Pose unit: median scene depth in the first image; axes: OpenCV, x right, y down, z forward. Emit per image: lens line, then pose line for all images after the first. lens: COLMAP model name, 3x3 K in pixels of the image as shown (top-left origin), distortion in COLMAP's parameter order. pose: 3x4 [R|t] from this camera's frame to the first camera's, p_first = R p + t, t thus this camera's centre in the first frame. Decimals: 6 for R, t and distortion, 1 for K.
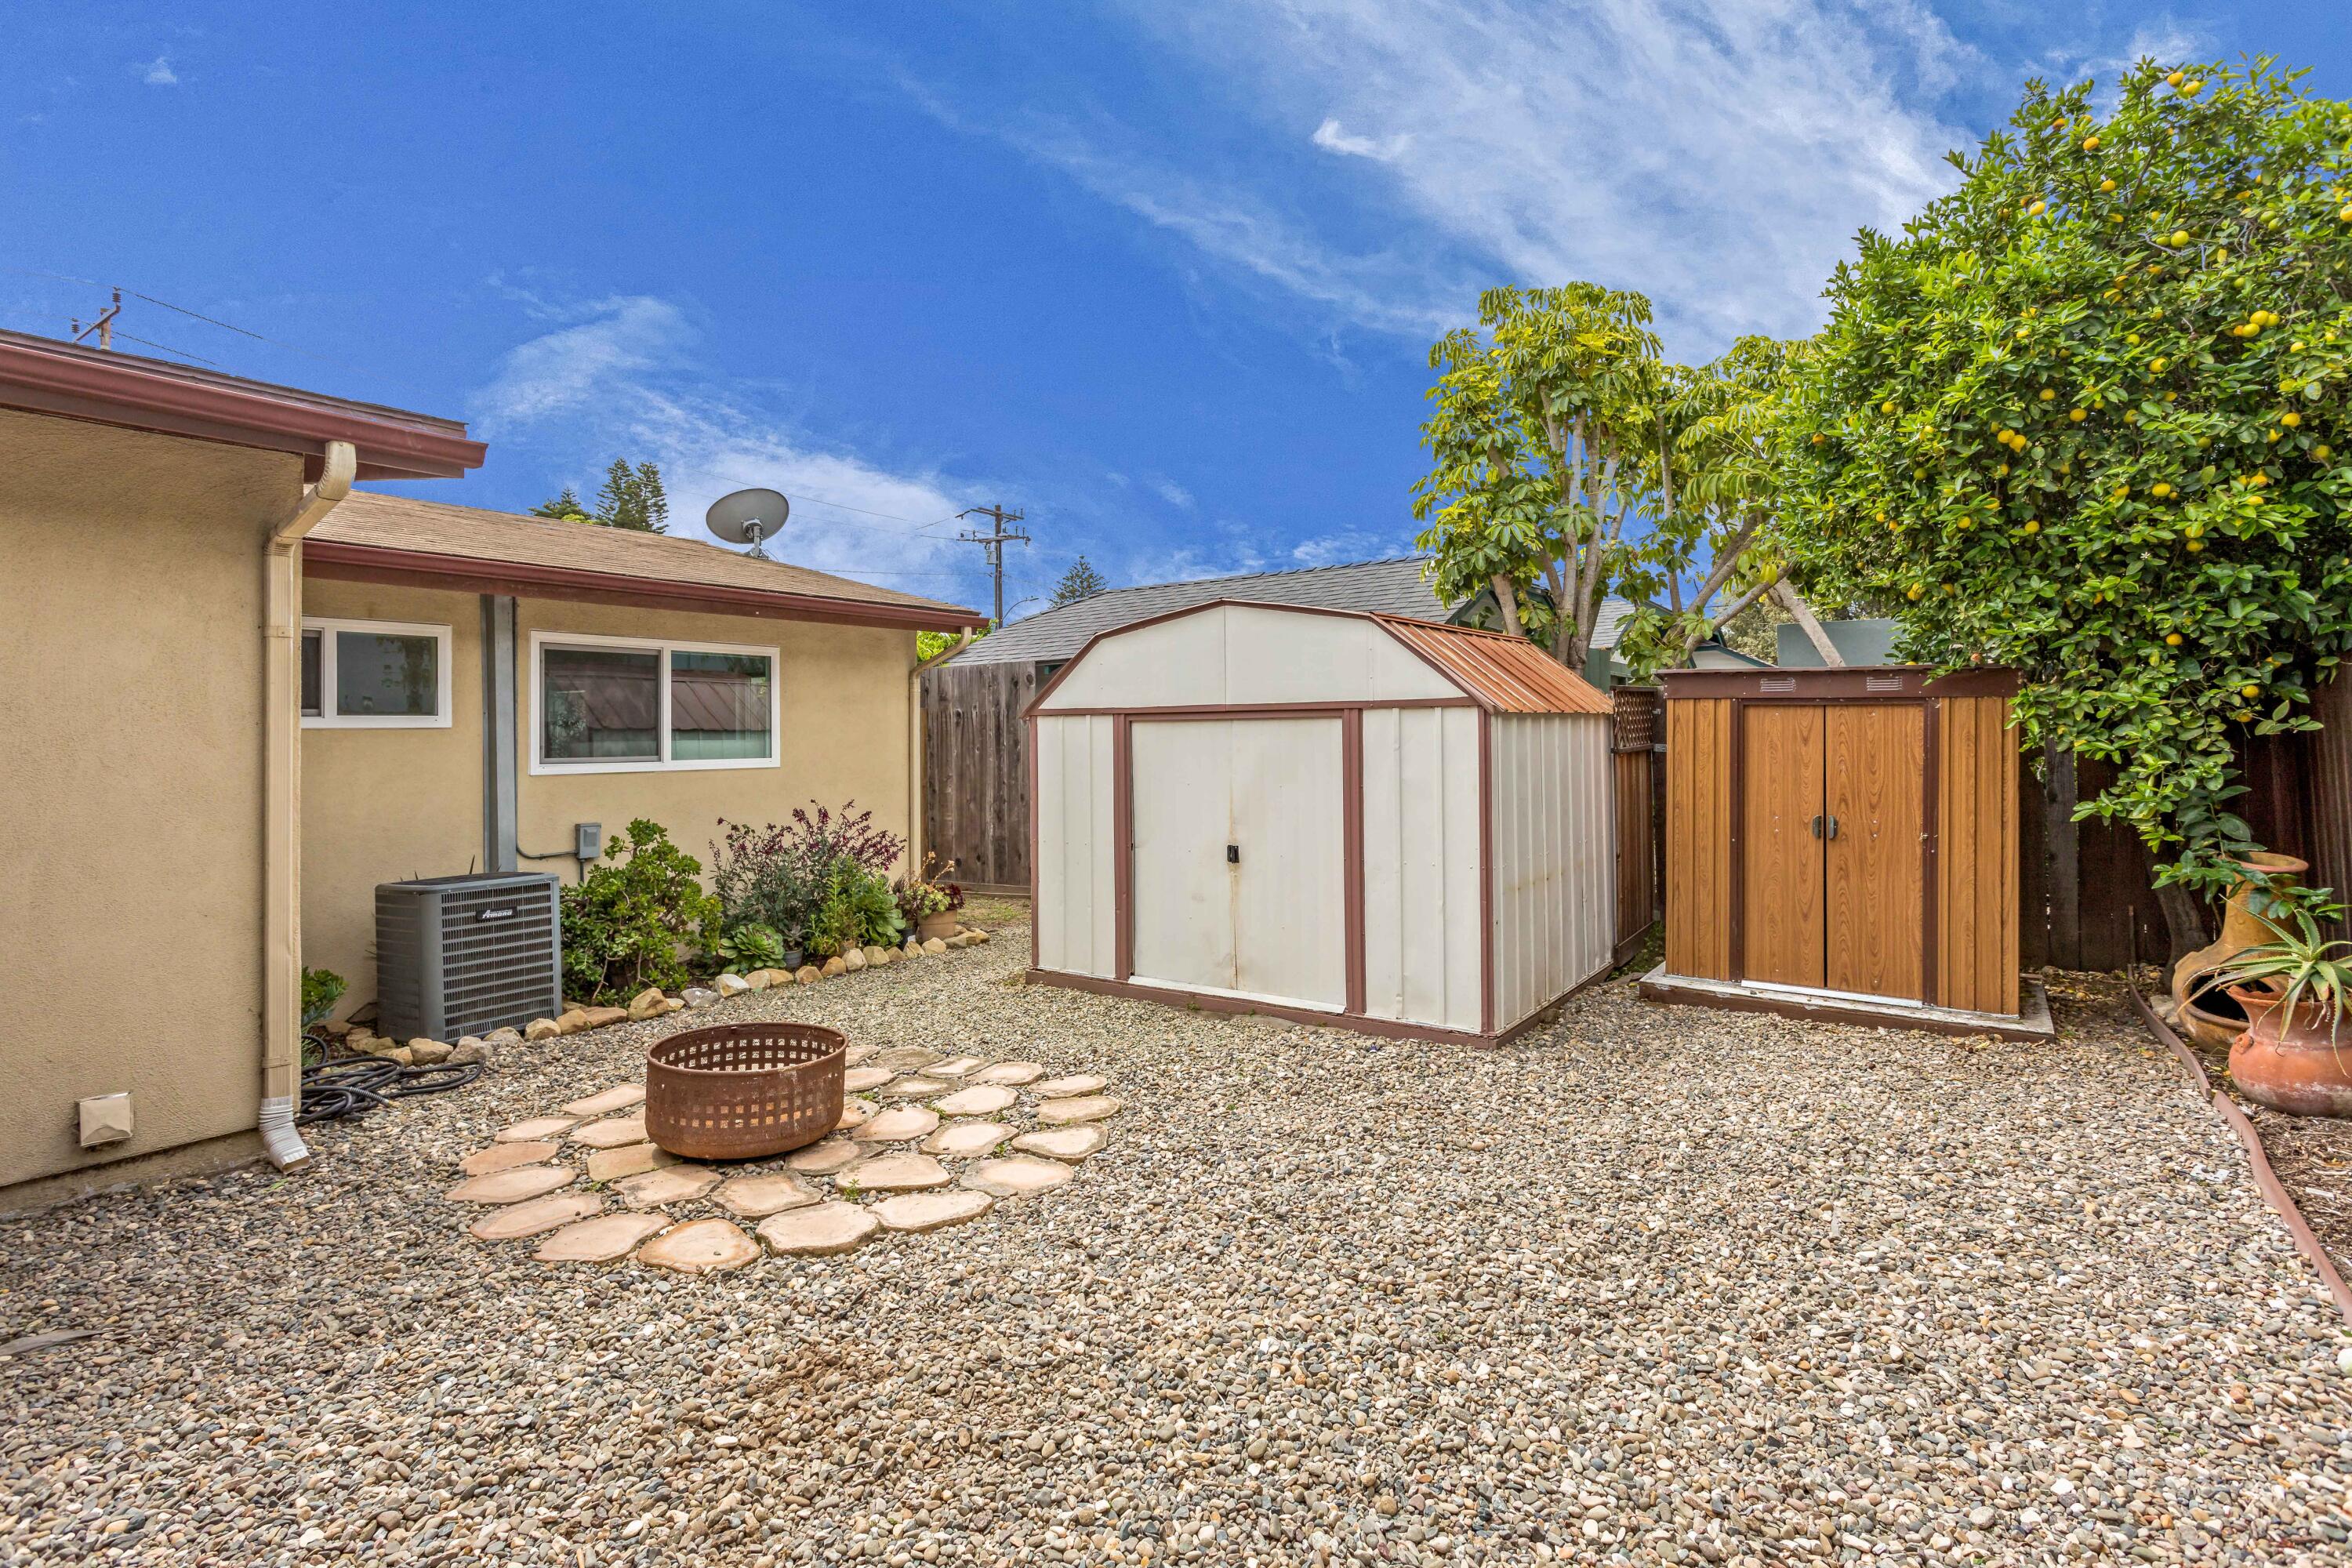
lens RADIAL K [[1122.0, 0, 1179.1], [0, 1122.0, 750.6], [0, 0, 1]] dist [-0.000015, -0.000072]
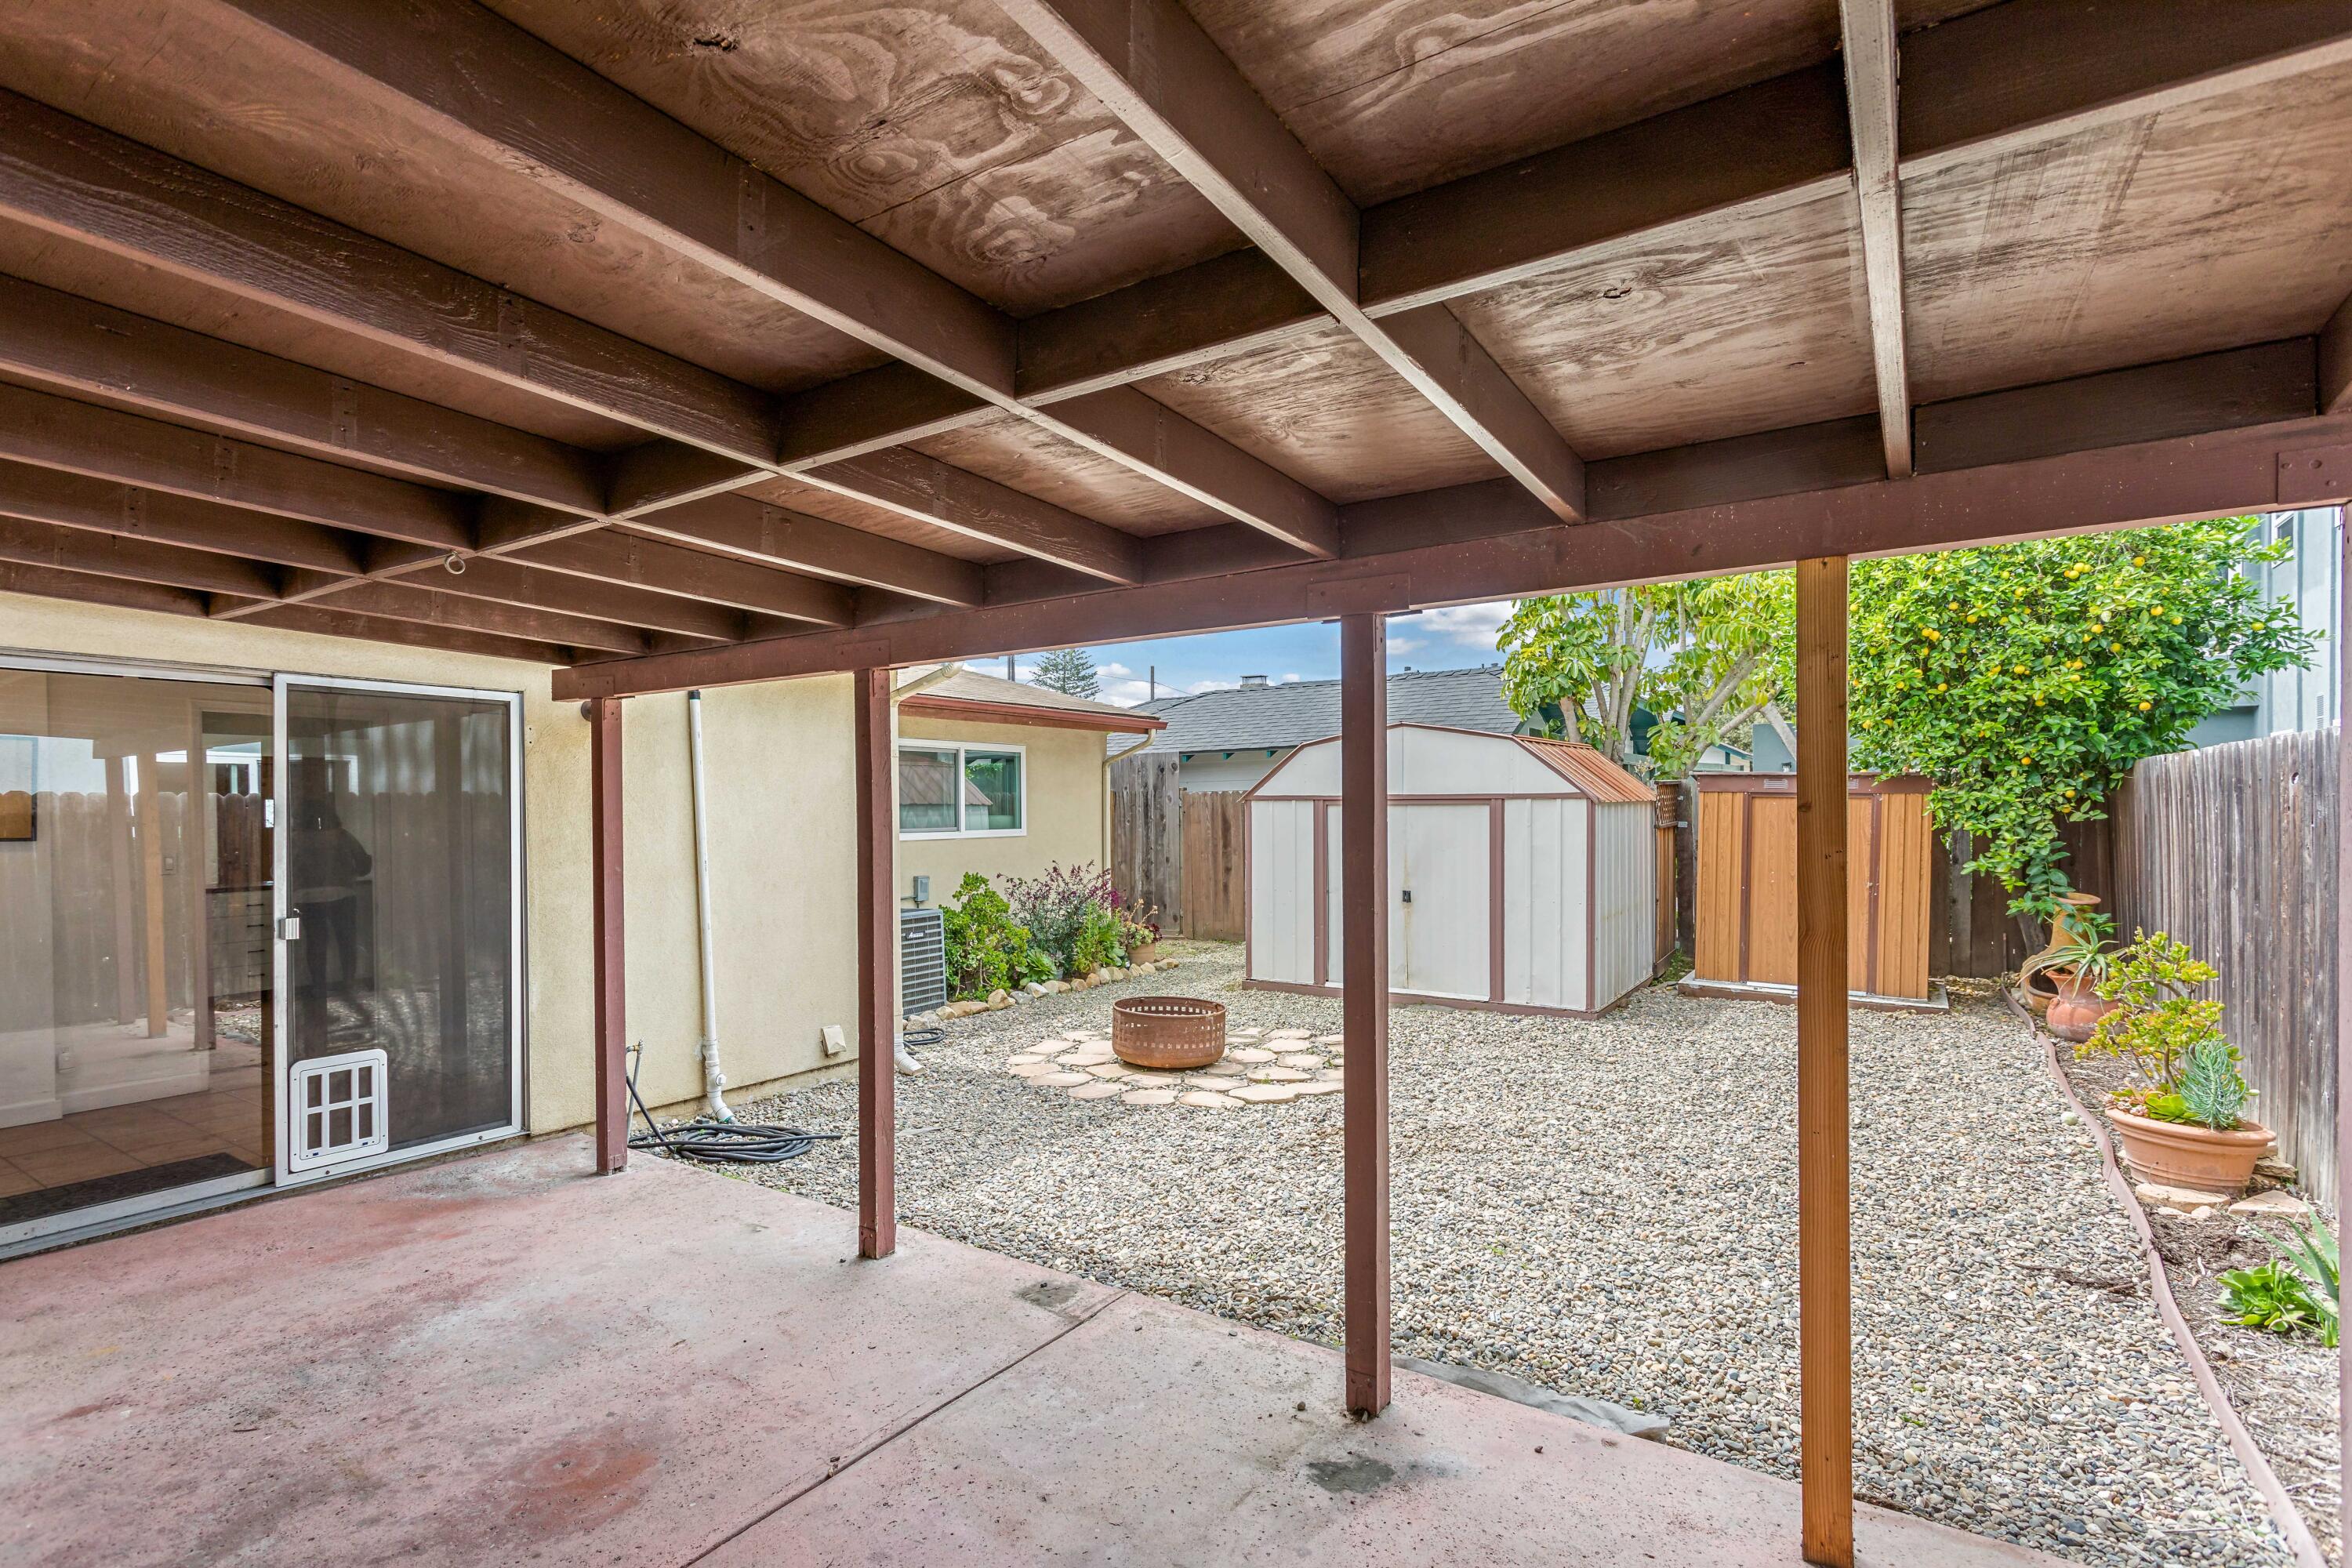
lens RADIAL K [[1092.5, 0, 1176.7], [0, 1092.5, 851.8], [0, 0, 1]] dist [-0.001687, -0.000522]
pose [[0.999615, 0.004142, 0.027446, -0.373695], [-0.004961, 0.999542, 0.029847, -0.009540], [-0.027310, -0.029971, 0.999178, -0.534534]]
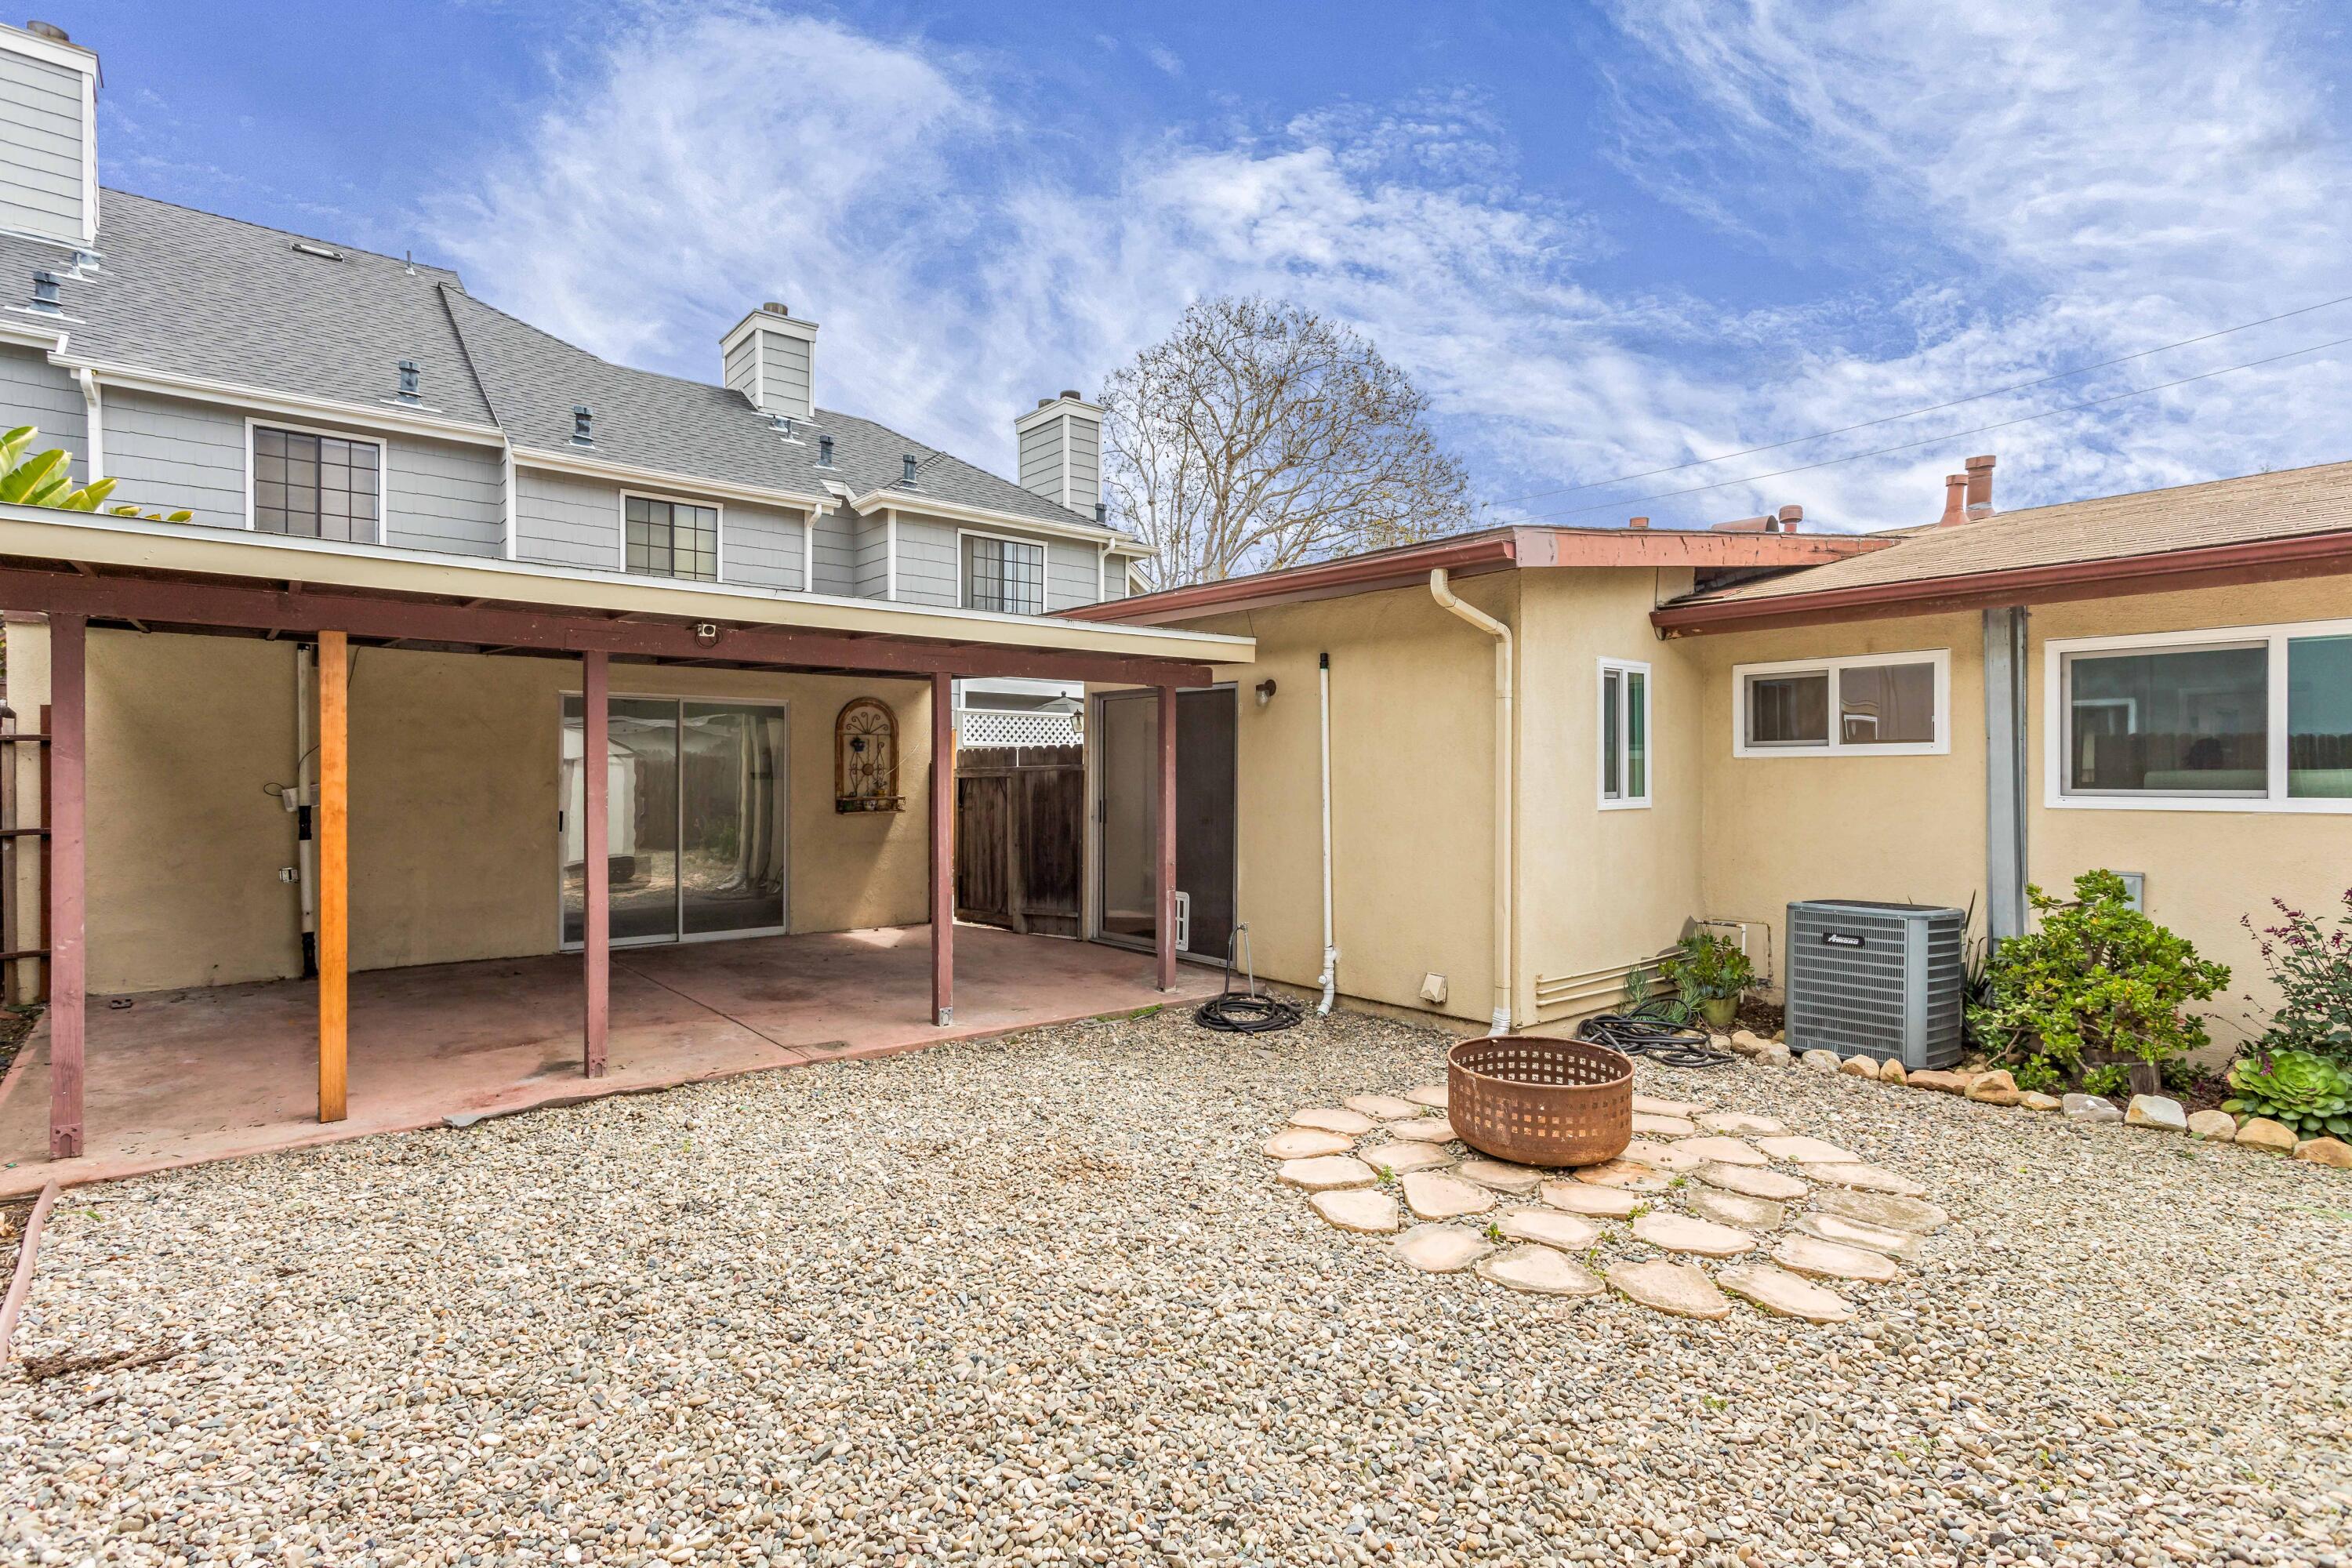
lens RADIAL K [[1147.3, 0, 1176.0], [0, 1147.3, 784.0], [0, 0, 1]] dist [0.000238, 0.000015]
pose [[-0.260027, 0.017379, -0.965445, 0.659533], [-0.008661, 0.999756, 0.020329, -0.012694], [0.965563, 0.013648, -0.259813, 0.840340]]
